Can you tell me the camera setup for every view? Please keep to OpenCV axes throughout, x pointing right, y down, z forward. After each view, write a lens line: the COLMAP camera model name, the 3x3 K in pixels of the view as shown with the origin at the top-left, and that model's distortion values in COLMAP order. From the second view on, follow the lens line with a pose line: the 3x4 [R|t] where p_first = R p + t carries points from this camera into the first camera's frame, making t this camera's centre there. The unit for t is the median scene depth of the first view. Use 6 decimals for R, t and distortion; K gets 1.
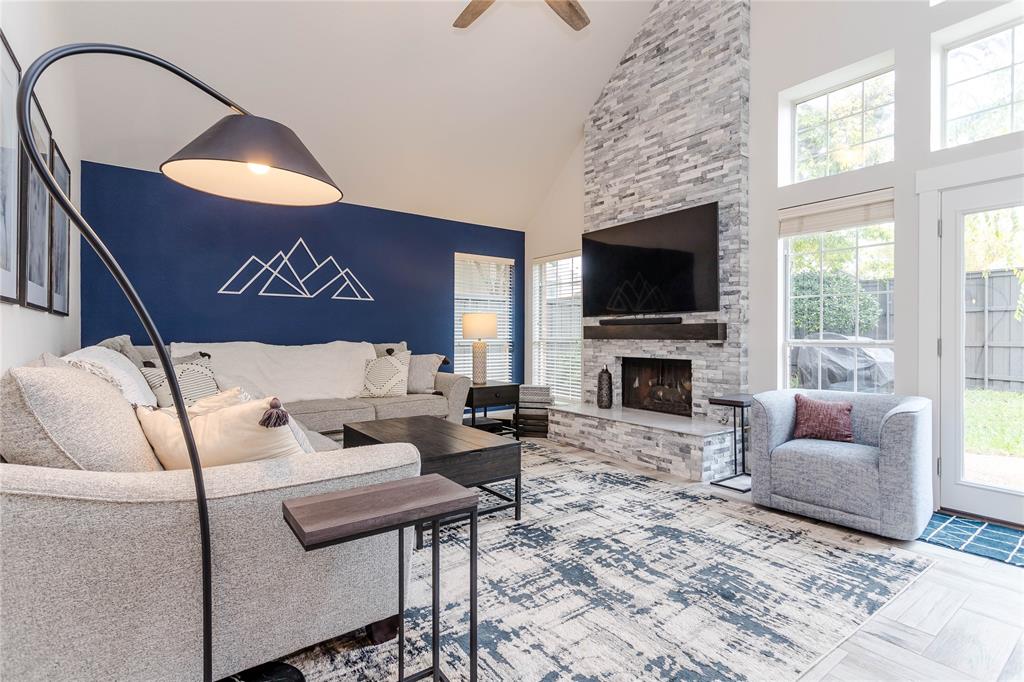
lens RADIAL K [[487.3, 0, 504.7], [0, 487.3, 334.4], [0, 0, 1]] dist [0.000495, 0.001940]
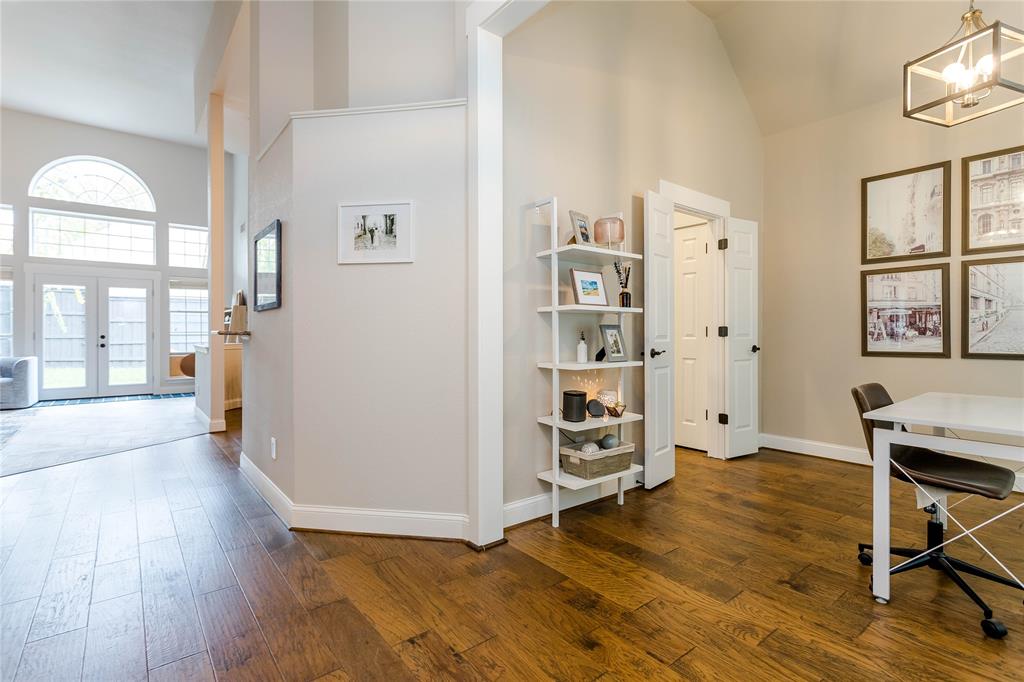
lens RADIAL K [[487.3, 0, 510.0], [0, 487.3, 335.7], [0, 0, 1]] dist [0.000495, 0.001940]
pose [[-0.047304, -0.008759, 0.998842, -1.291751], [-0.004877, 0.999952, 0.008538, -0.007490], [-0.998869, -0.004468, -0.047344, -0.984104]]
